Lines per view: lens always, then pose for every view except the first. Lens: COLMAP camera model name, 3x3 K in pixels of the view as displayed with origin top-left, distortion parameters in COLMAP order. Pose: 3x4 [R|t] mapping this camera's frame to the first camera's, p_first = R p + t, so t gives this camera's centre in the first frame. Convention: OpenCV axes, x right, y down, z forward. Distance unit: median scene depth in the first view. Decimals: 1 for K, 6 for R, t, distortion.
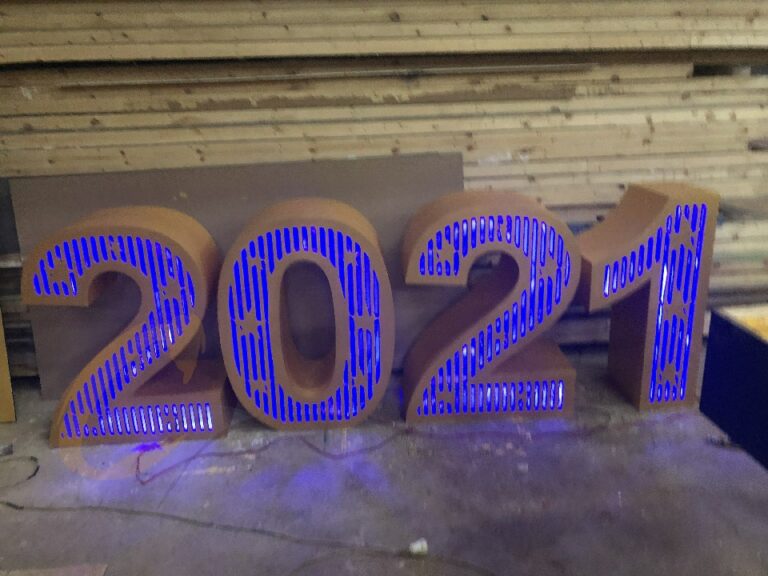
lens RADIAL K [[626.2, 0, 381.6], [0, 626.2, 284.1], [0, 0, 1]] dist [0.020819, -0.009805]
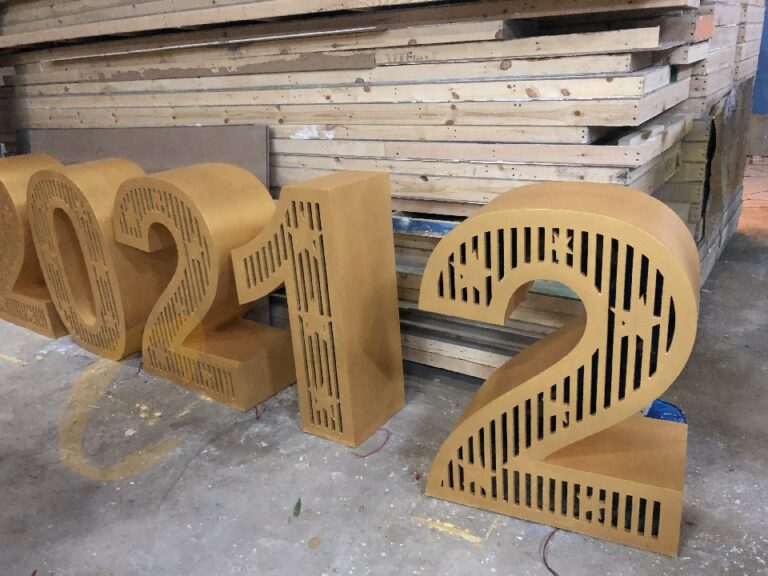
lens RADIAL K [[626.2, 0, 385.6], [0, 626.2, 291.1], [0, 0, 1]] dist [0.020819, -0.009805]
pose [[0.779643, 0.202709, -0.592509, 0.905013], [-0.156202, 0.979203, 0.129469, -0.114828], [0.606431, -0.008388, 0.795092, 0.339978]]
